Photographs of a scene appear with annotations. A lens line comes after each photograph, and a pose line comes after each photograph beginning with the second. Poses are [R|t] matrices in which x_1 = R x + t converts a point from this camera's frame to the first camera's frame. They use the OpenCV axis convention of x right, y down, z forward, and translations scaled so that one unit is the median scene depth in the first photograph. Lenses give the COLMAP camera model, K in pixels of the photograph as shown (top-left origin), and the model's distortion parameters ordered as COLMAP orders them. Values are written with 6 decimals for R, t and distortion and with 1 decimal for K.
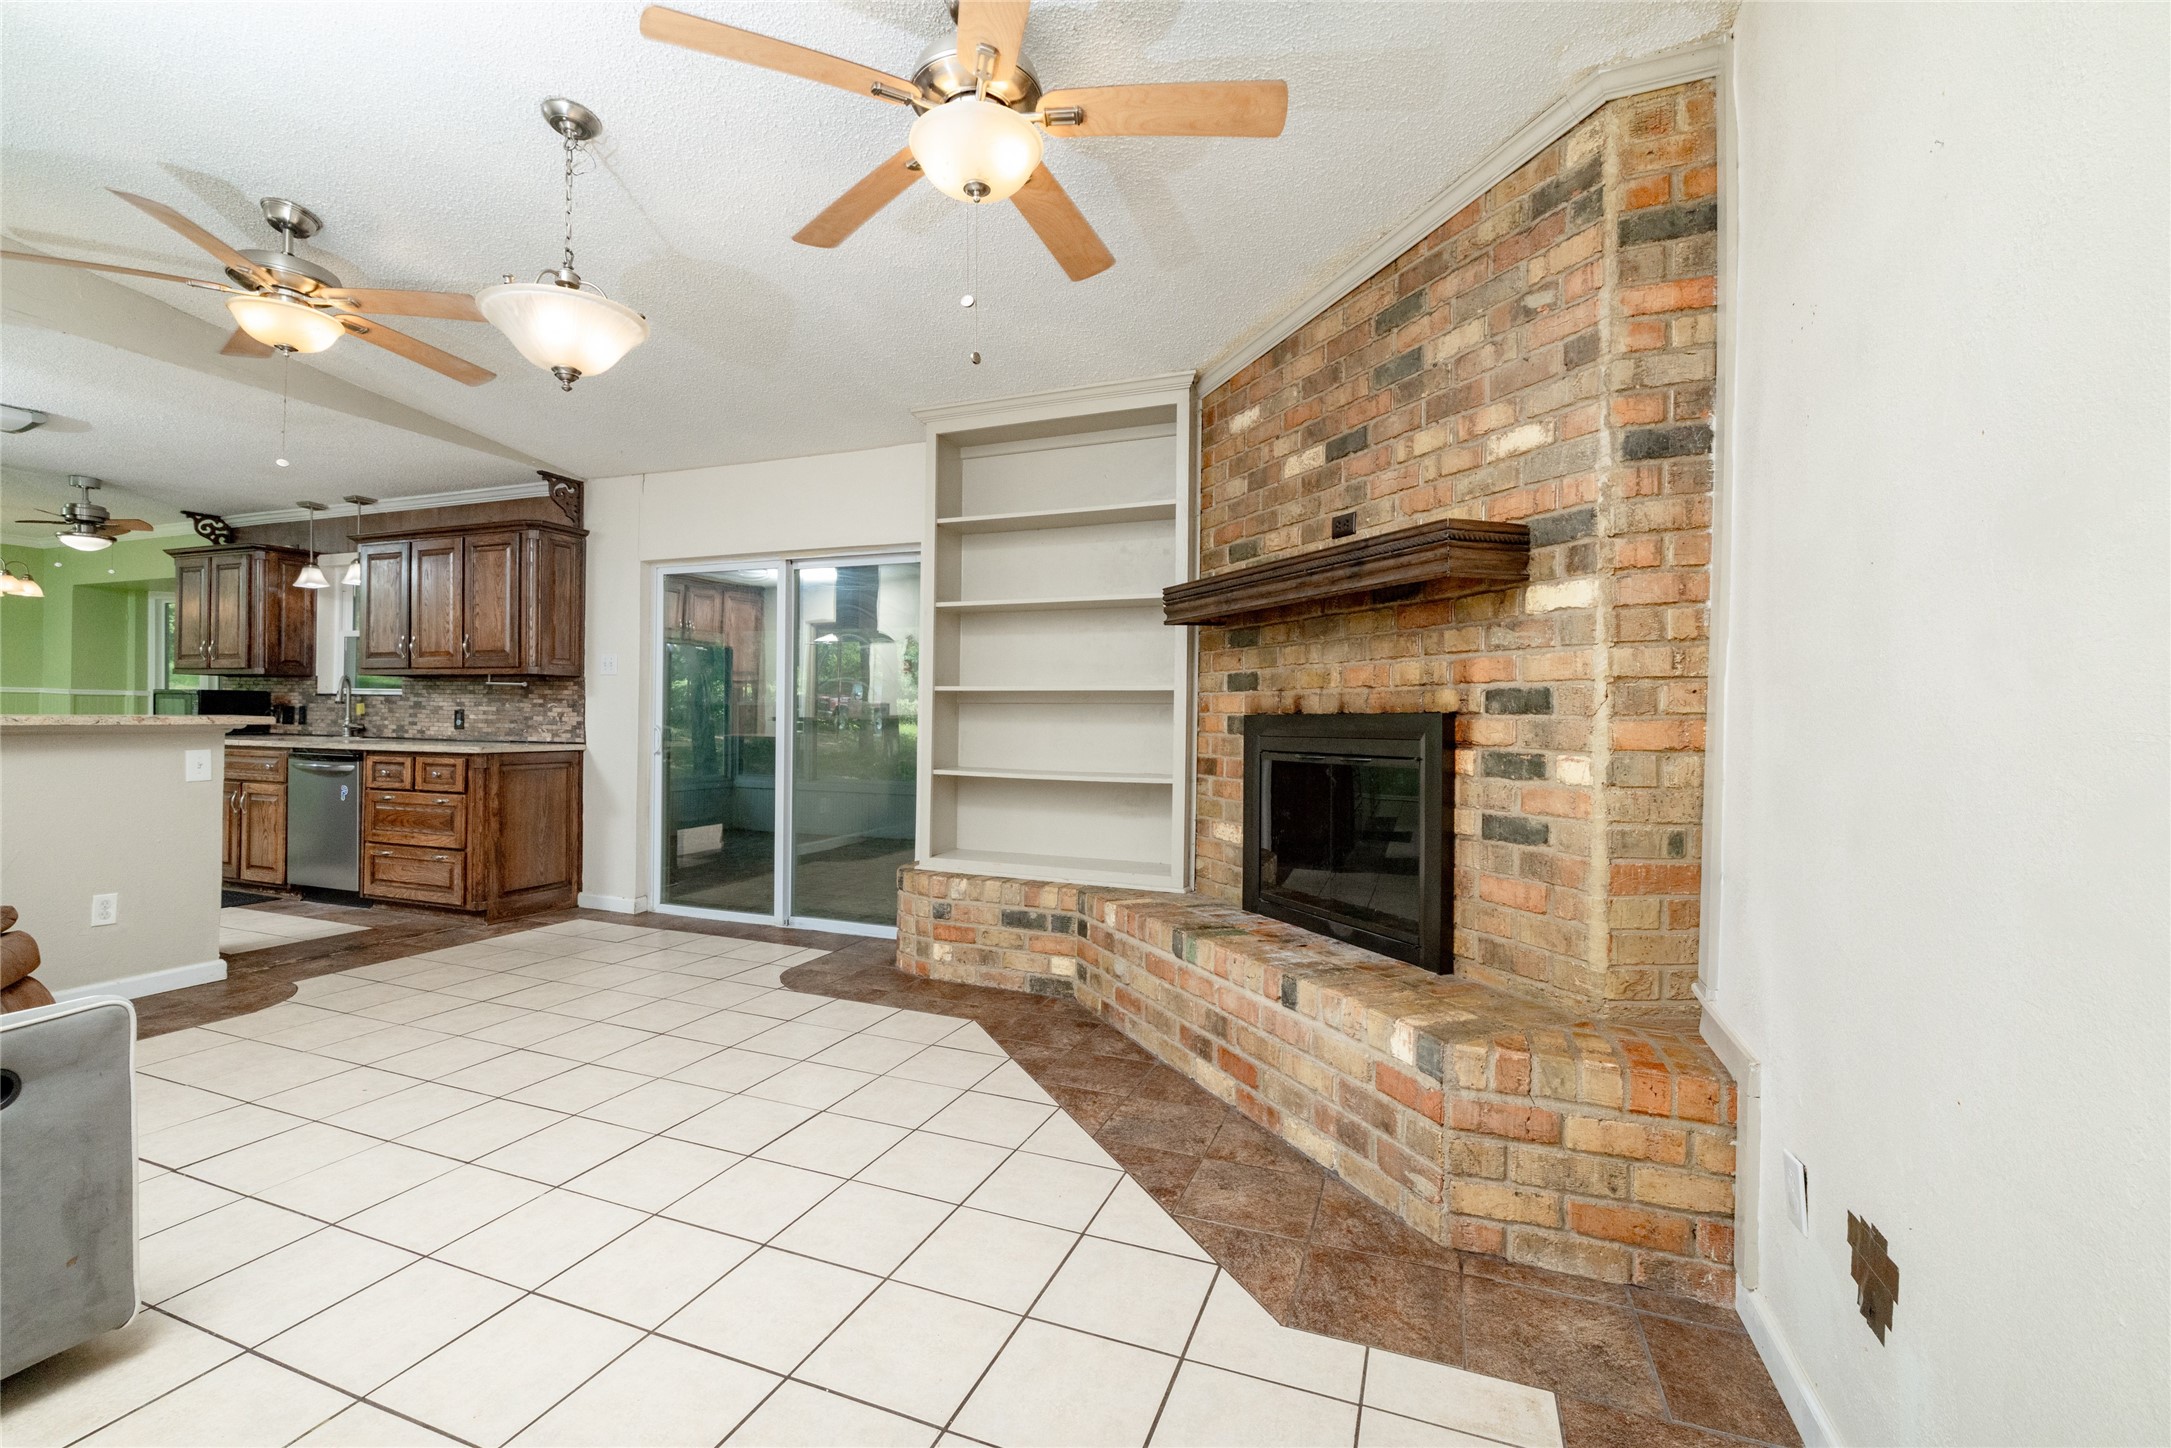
lens RADIAL K [[930.6, 0, 1078.7], [0, 930.6, 720.1], [0, 0, 1]] dist [-0.004373, 0.002386]
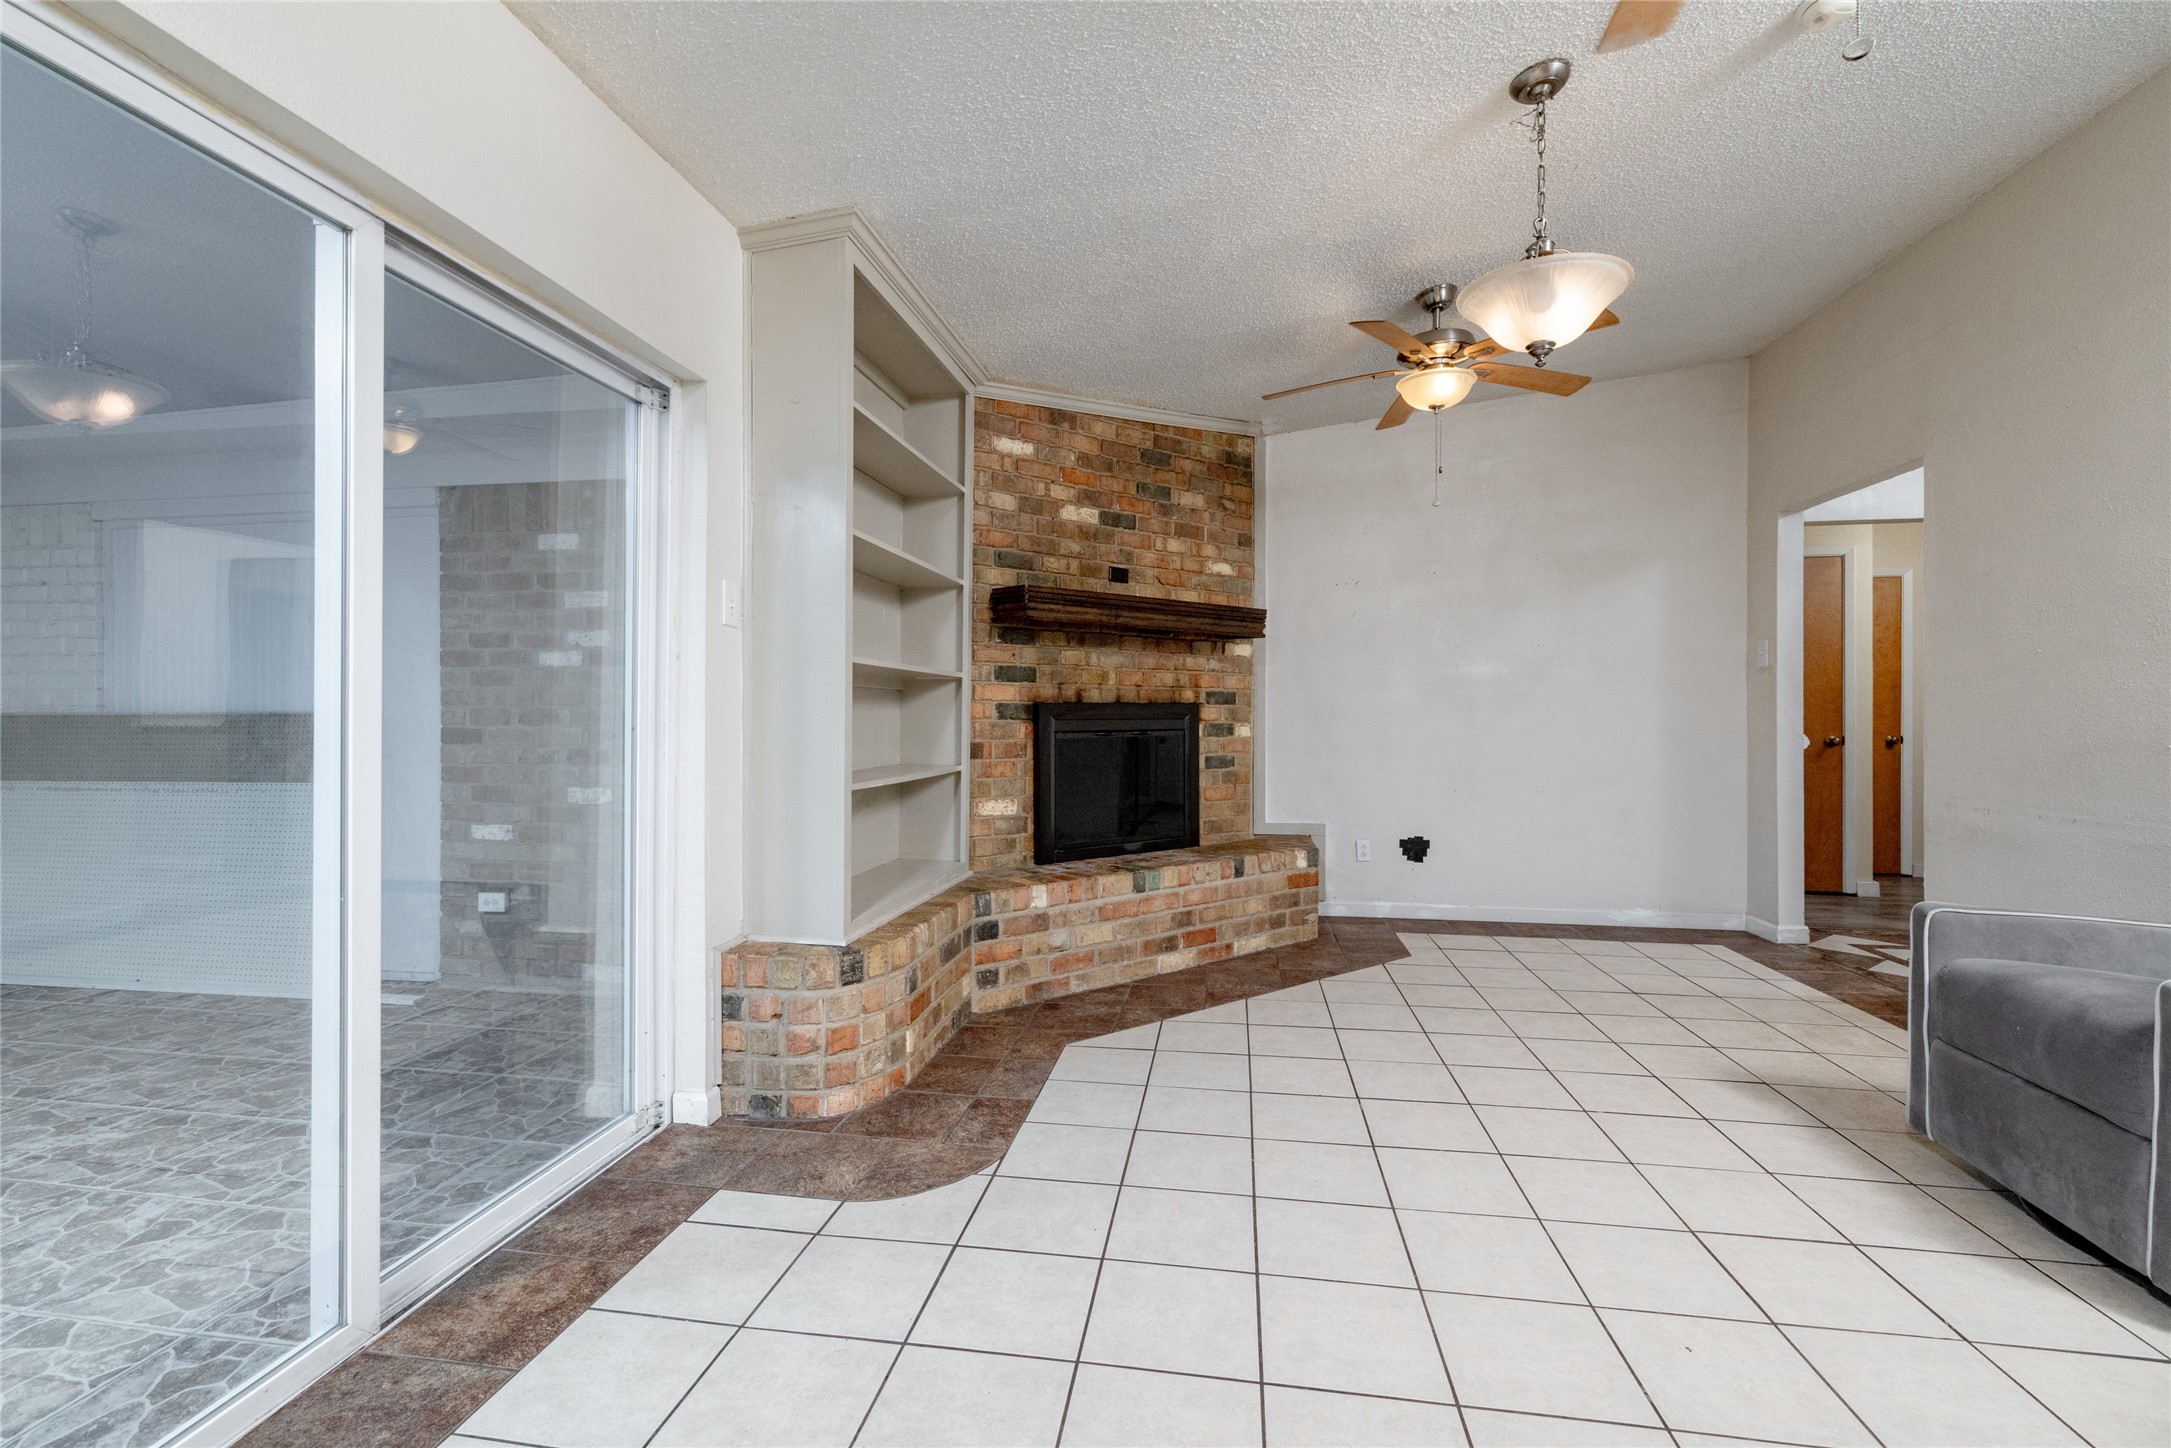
lens RADIAL K [[930.6, 0, 1085.1], [0, 930.6, 718.1], [0, 0, 1]] dist [-0.004373, 0.002386]
pose [[-0.213072, -0.014745, 0.976925, -0.968933], [-0.003490, 0.999891, 0.014330, -0.003012], [-0.977030, -0.000356, -0.213100, 1.155604]]
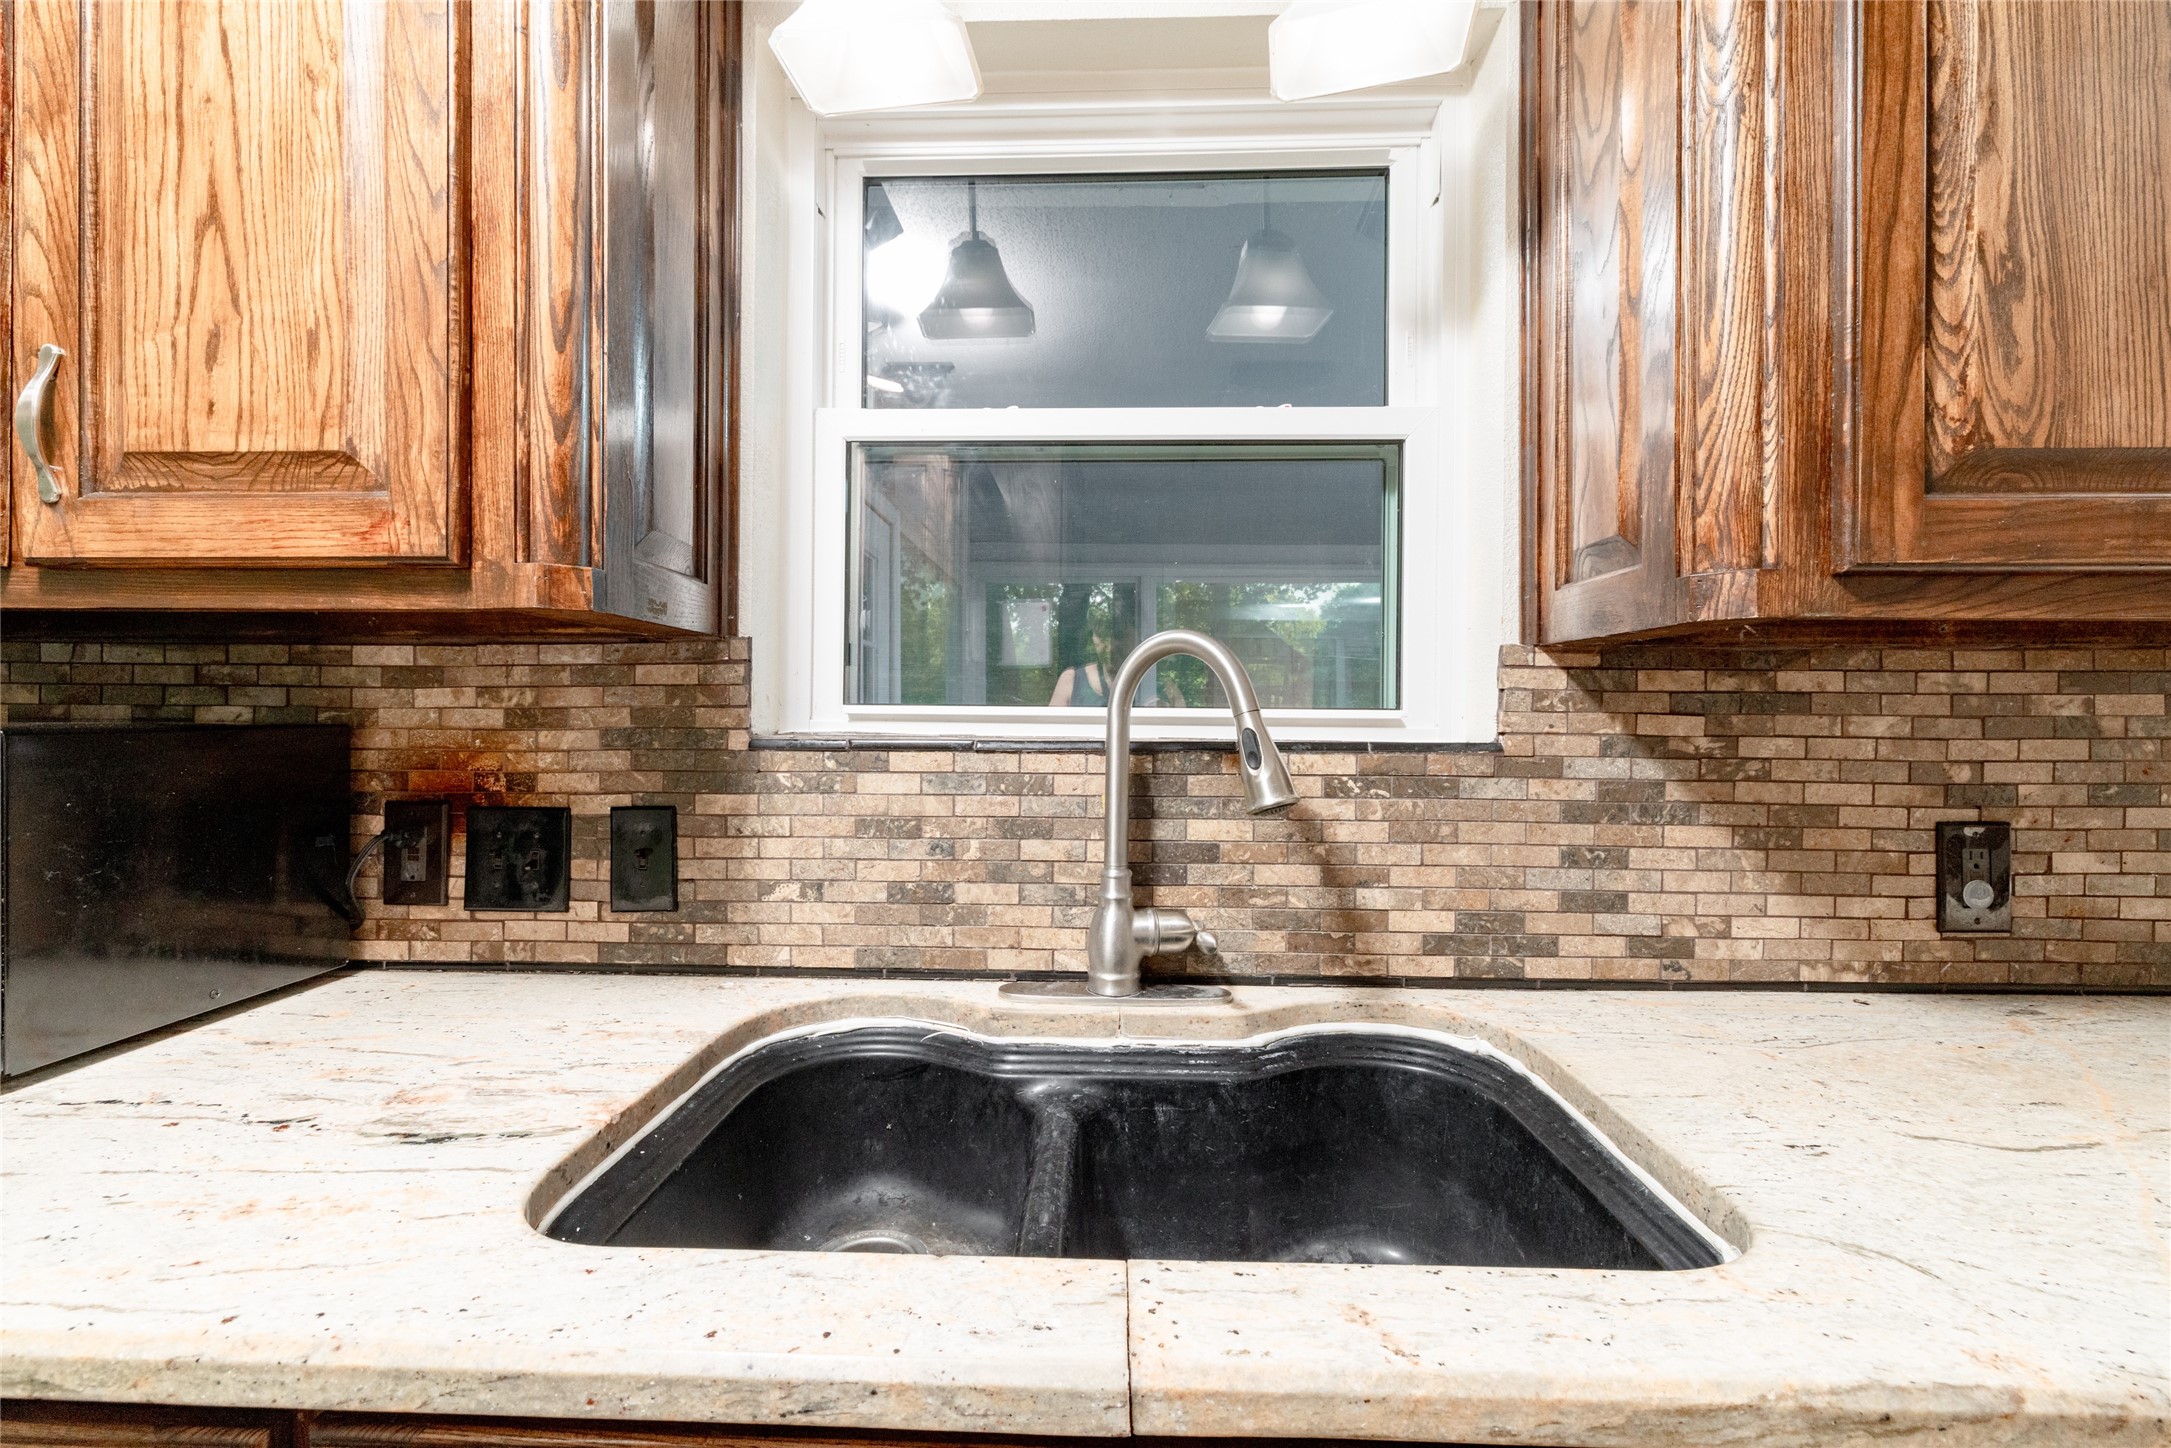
lens RADIAL K [[930.6, 0, 1082.3], [0, 930.6, 721.0], [0, 0, 1]] dist [-0.004373, 0.002386]
pose [[0.943681, -0.011892, 0.330642, -1.450243], [0.010442, 0.999926, 0.006162, -0.056492], [-0.330691, -0.002362, 0.943736, 1.433744]]
